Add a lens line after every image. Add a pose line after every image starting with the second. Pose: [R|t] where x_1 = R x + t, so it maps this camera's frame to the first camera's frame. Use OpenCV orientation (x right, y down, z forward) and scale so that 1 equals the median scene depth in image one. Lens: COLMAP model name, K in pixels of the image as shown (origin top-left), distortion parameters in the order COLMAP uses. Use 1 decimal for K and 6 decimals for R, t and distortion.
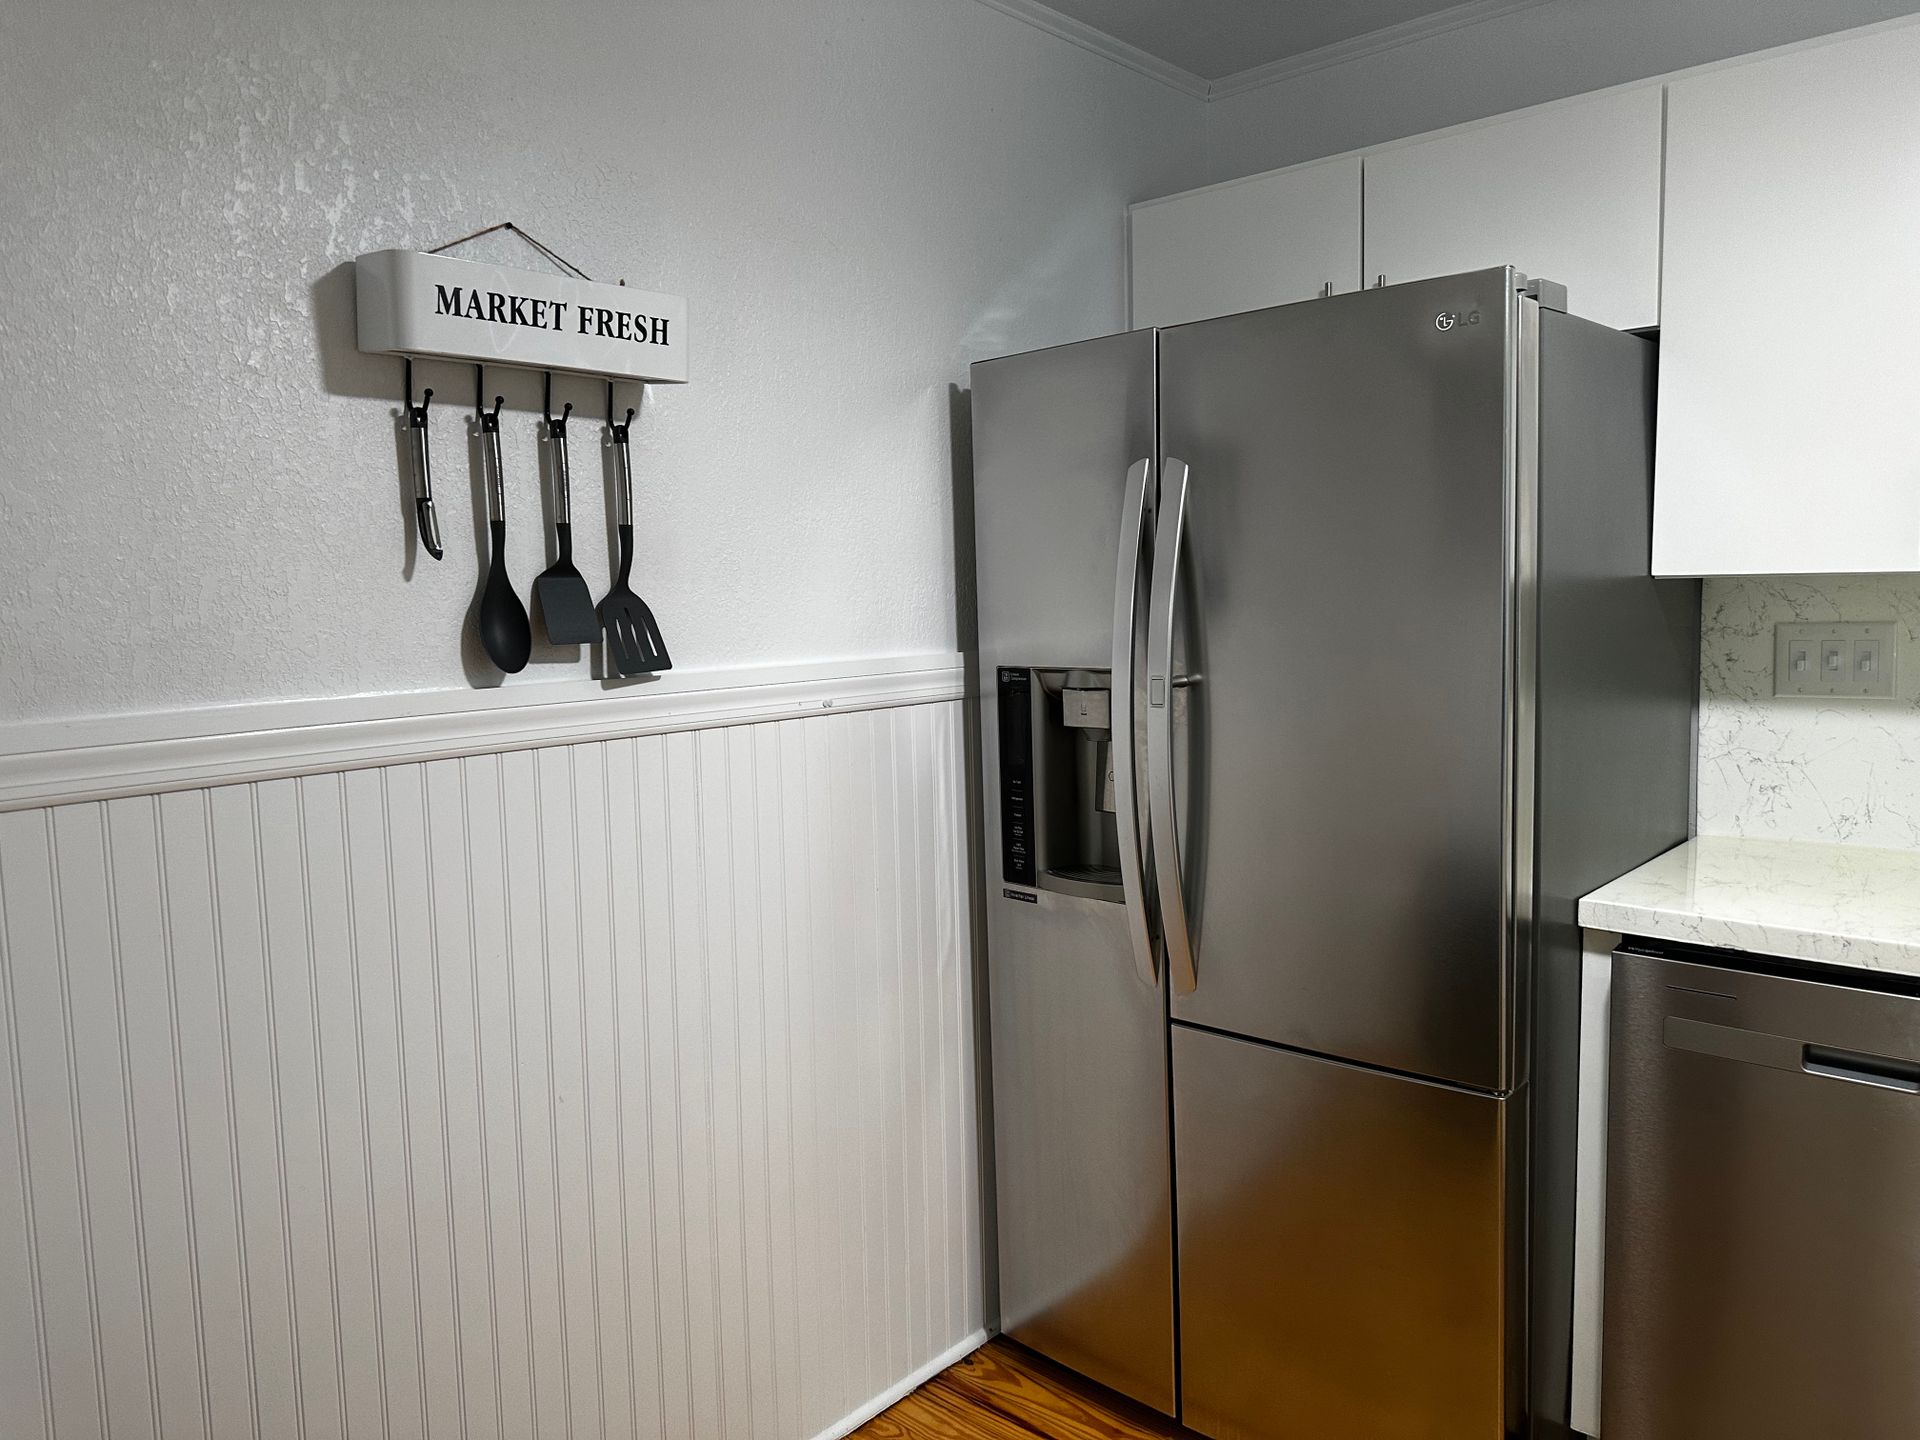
lens RADIAL K [[1357.8, 0, 961.2], [0, 1357.8, 715.9], [0, 0, 1]] dist [0.064171, -0.046257]
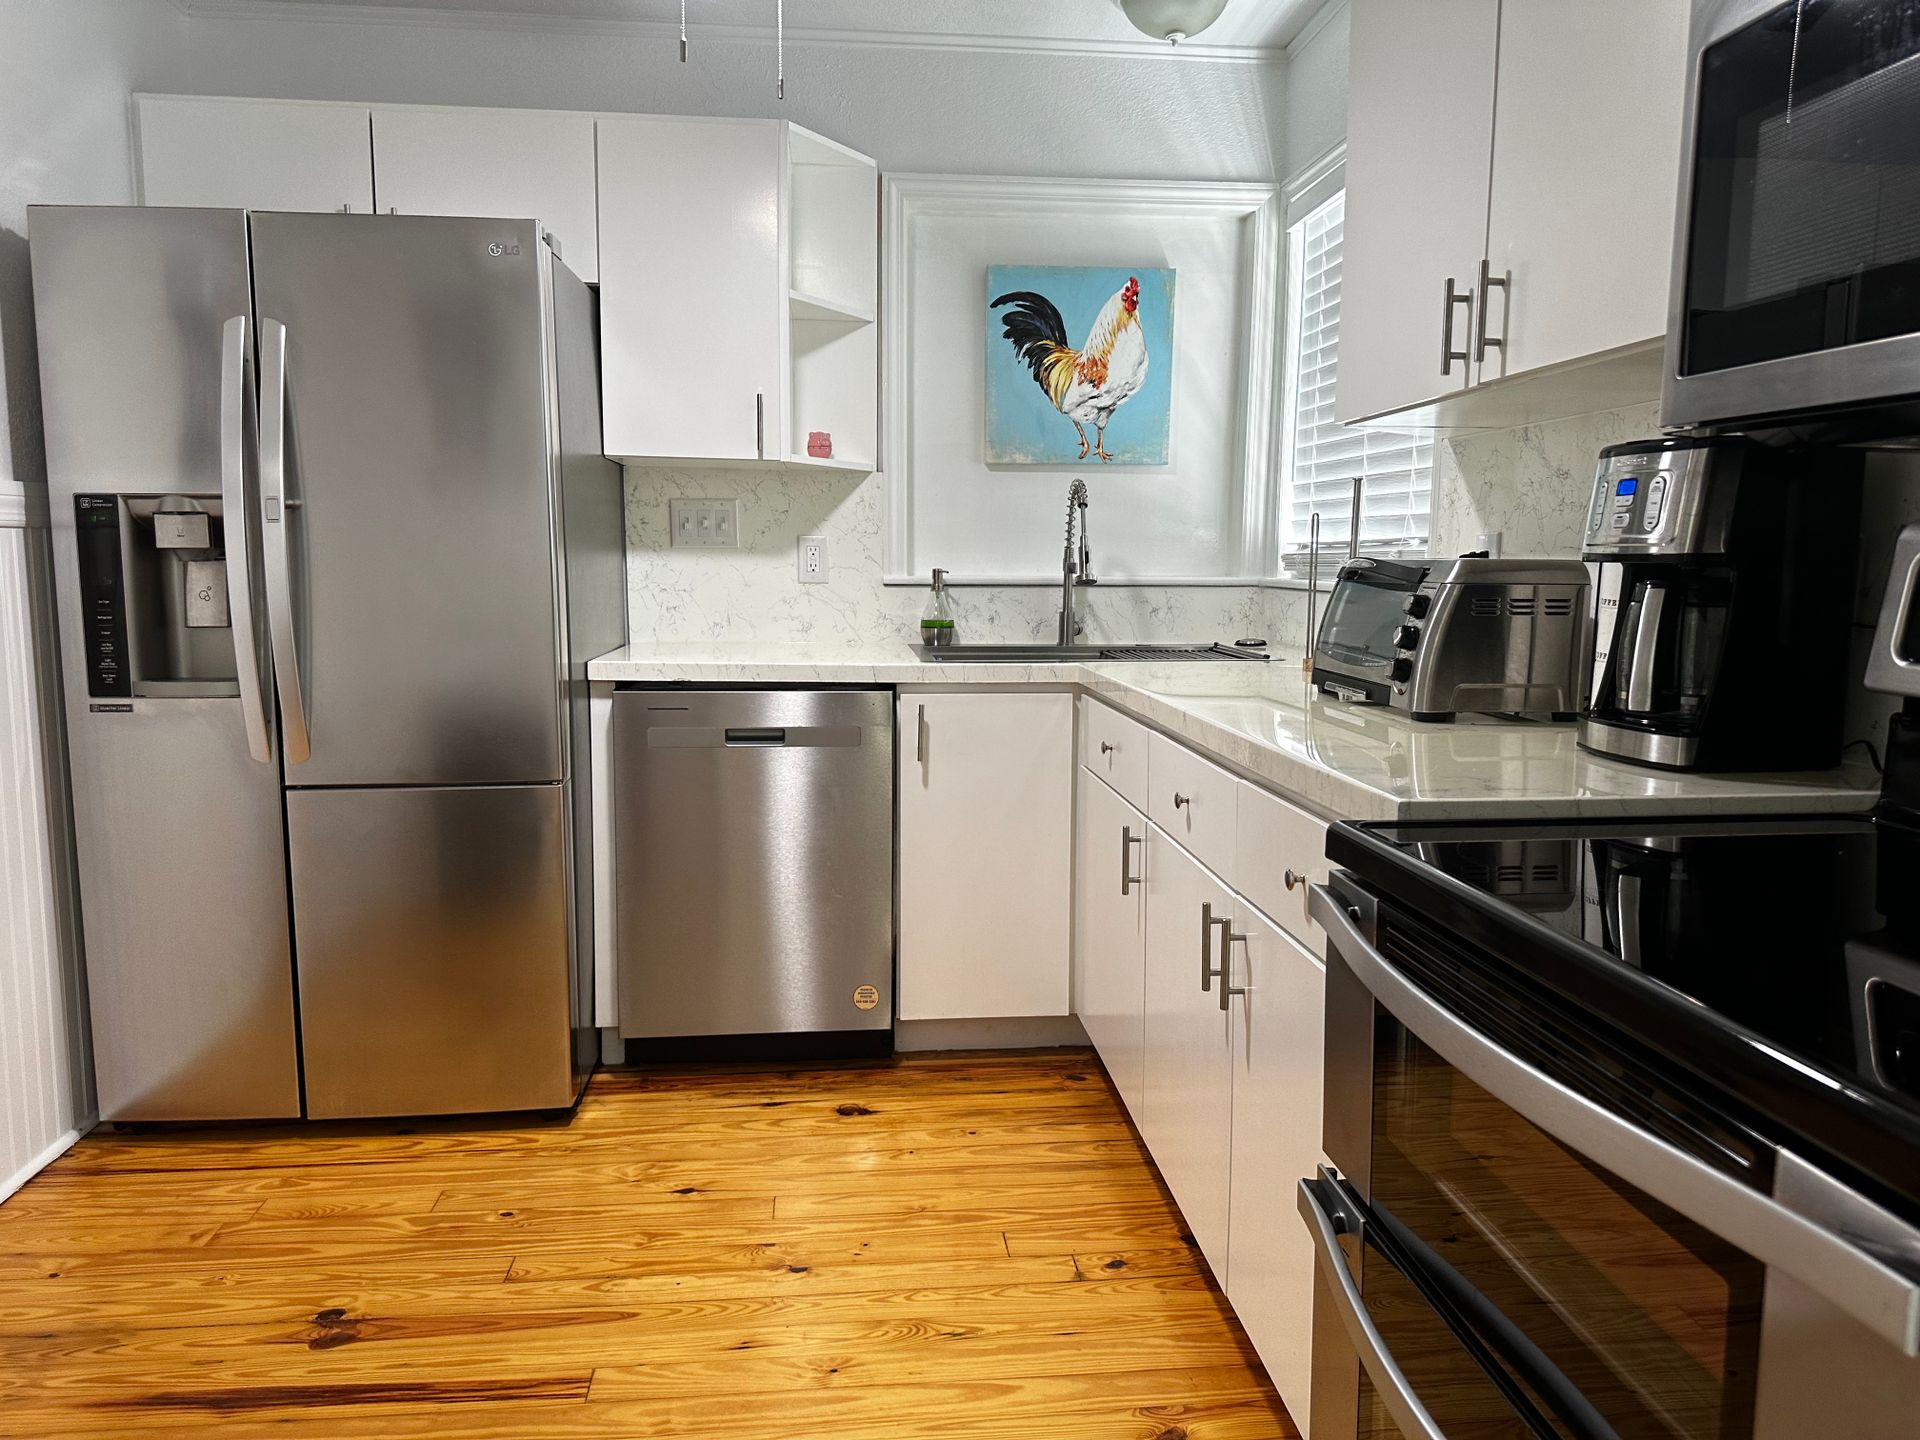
lens RADIAL K [[1357.8, 0, 961.1], [0, 1357.8, 718.8], [0, 0, 1]] dist [0.064171, -0.046257]
pose [[0.680828, -0.062990, 0.729729, -0.305715], [0.052891, 0.997922, 0.036794, 0.137754], [-0.730531, 0.013546, 0.682745, -0.260959]]
